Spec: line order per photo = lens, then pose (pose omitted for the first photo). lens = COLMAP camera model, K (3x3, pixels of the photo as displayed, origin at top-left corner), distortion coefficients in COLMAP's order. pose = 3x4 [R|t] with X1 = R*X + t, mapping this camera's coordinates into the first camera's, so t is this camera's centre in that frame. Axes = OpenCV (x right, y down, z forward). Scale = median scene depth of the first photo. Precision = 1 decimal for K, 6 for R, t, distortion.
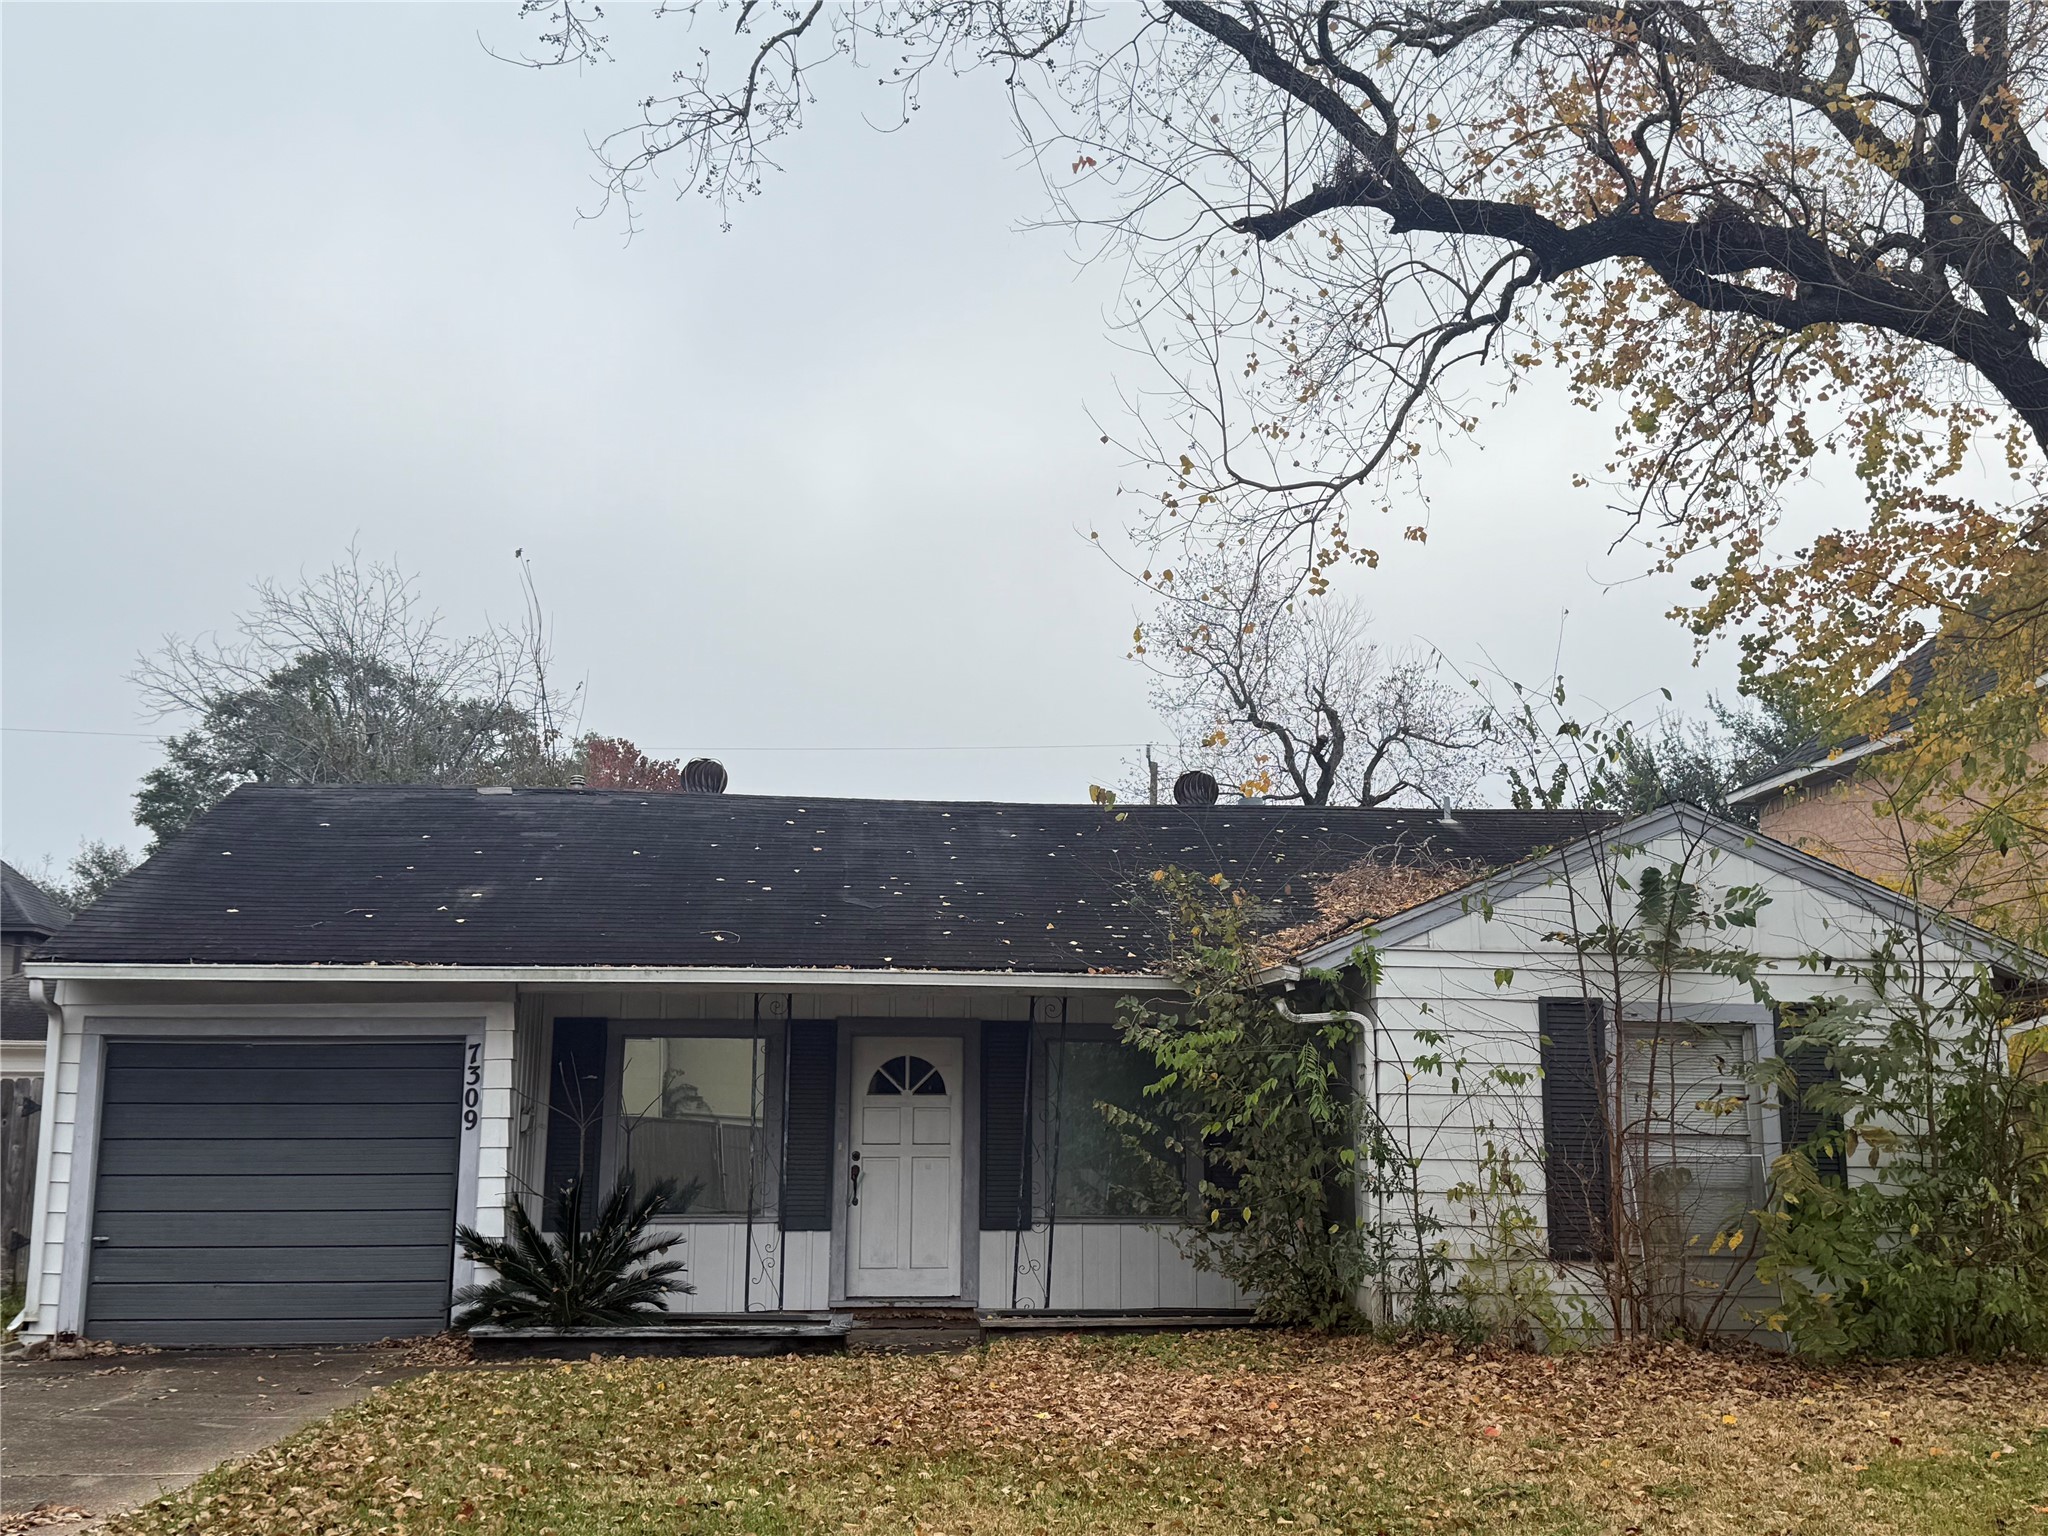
lens RADIAL K [[2135.0, 0, 1024.0], [0, 2135.0, 768.0], [0, 0, 1]] dist [0.180719, -0.337603]
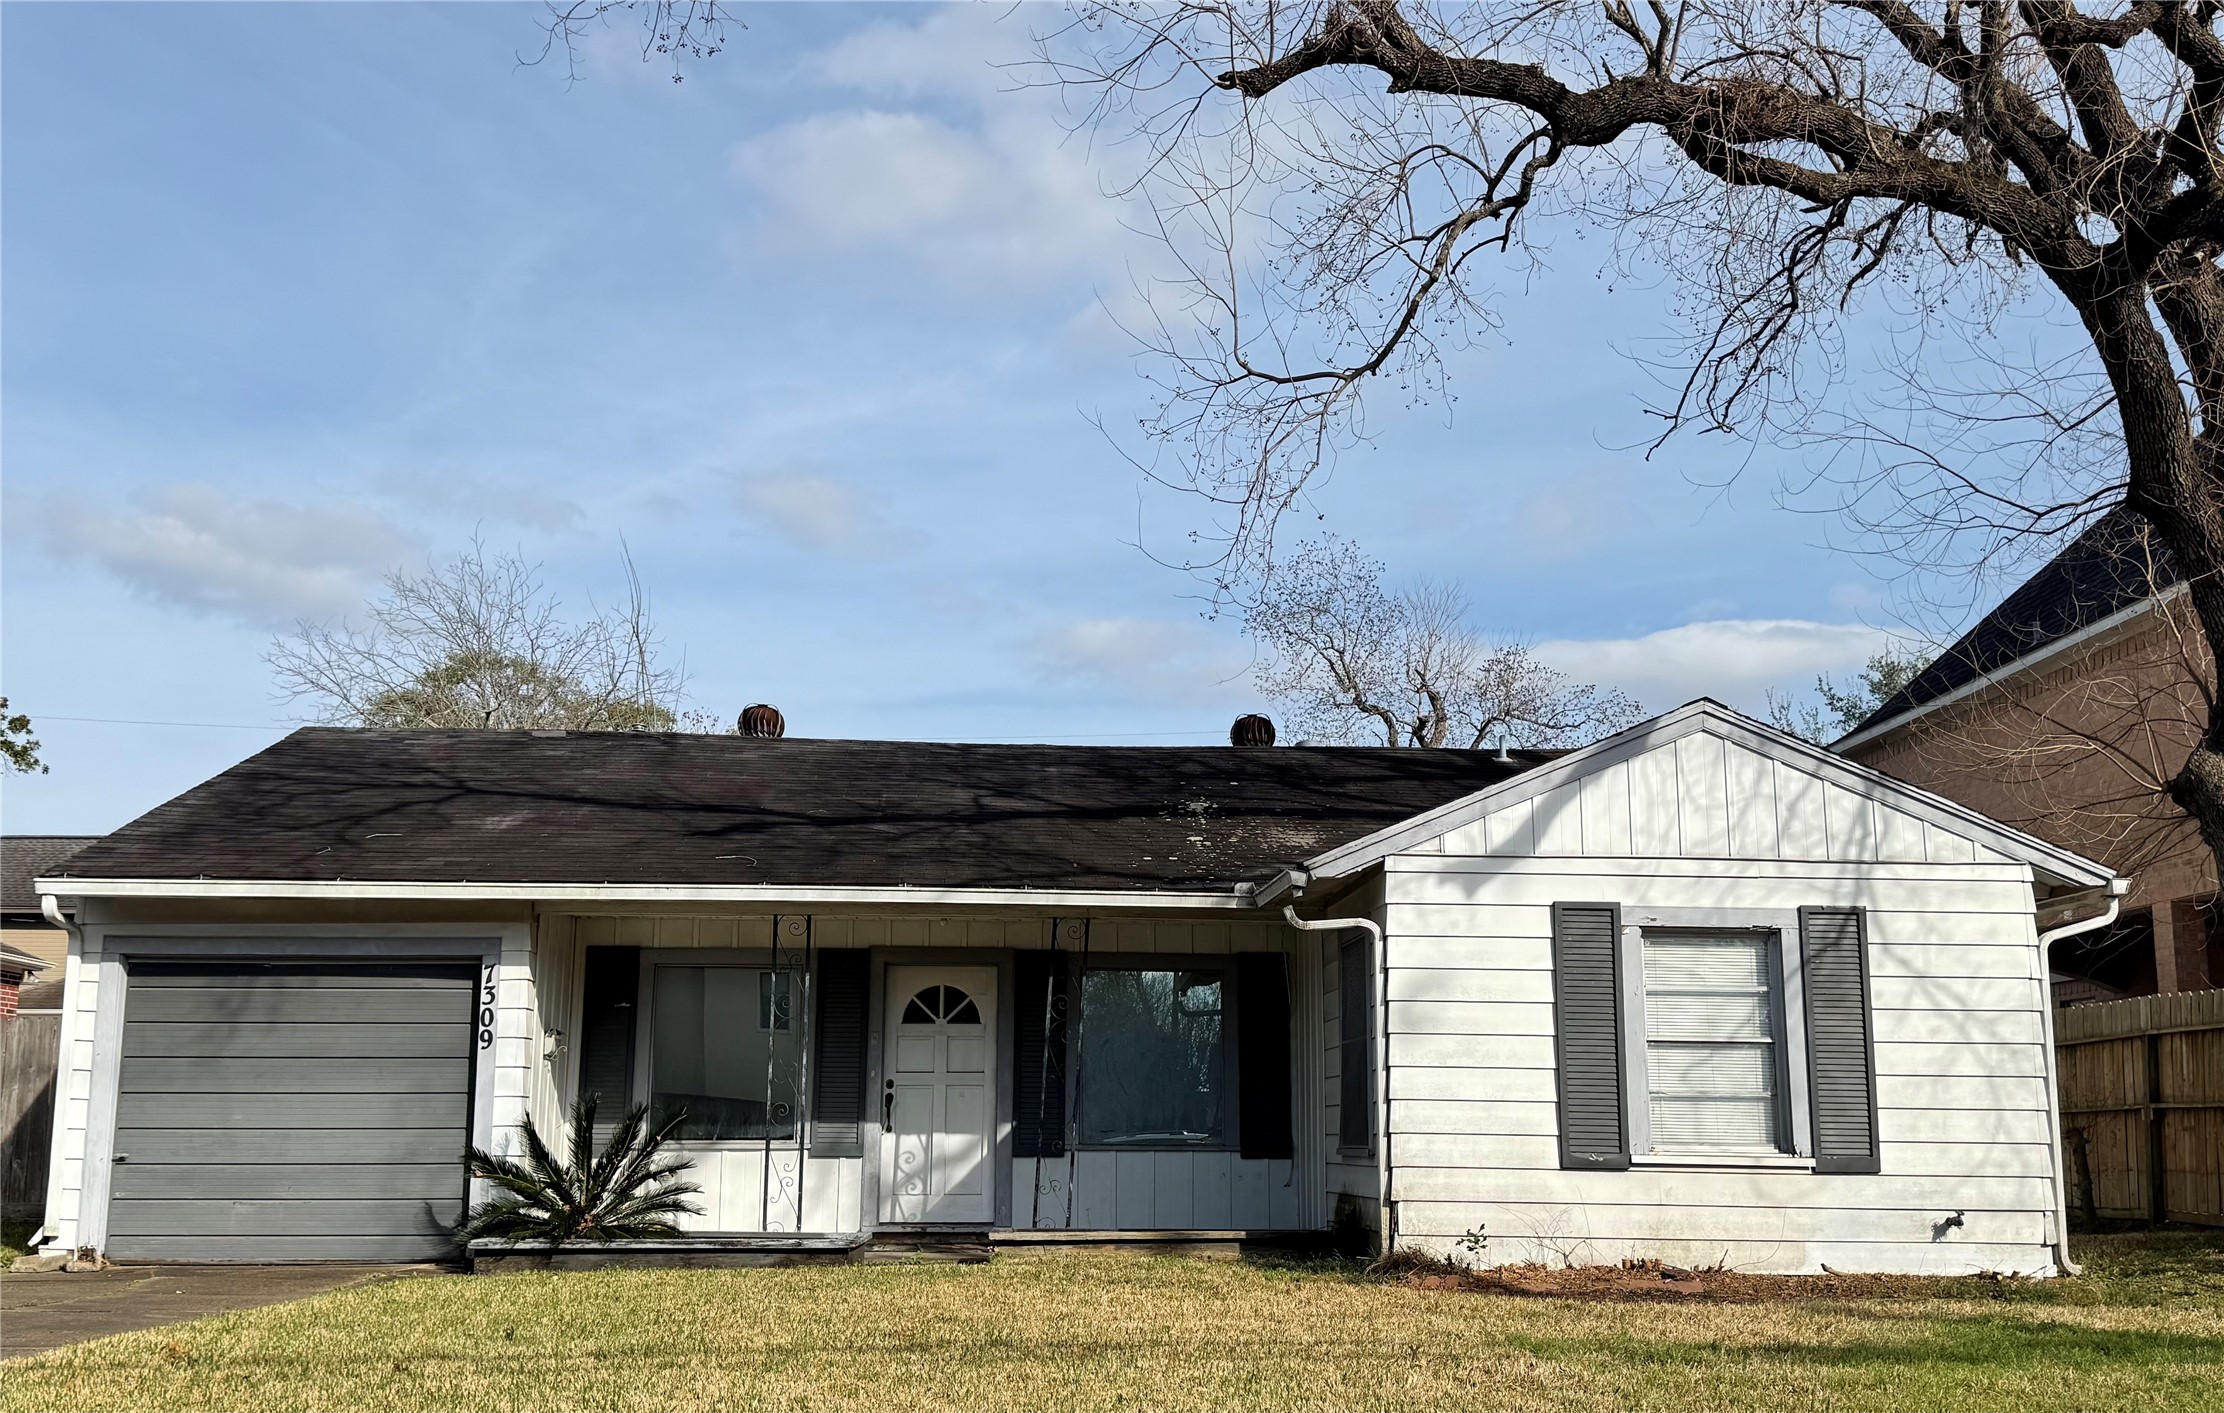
lens RADIAL K [[2006.6, 0, 1110.4], [0, 2006.6, 815.9], [0, 0, 1]] dist [0.129860, -0.217139]
pose [[0.999147, -0.005800, -0.040887, 0.069104], [0.006214, 0.999931, 0.010007, 0.052181], [0.040827, -0.010252, 0.999114, 0.081345]]
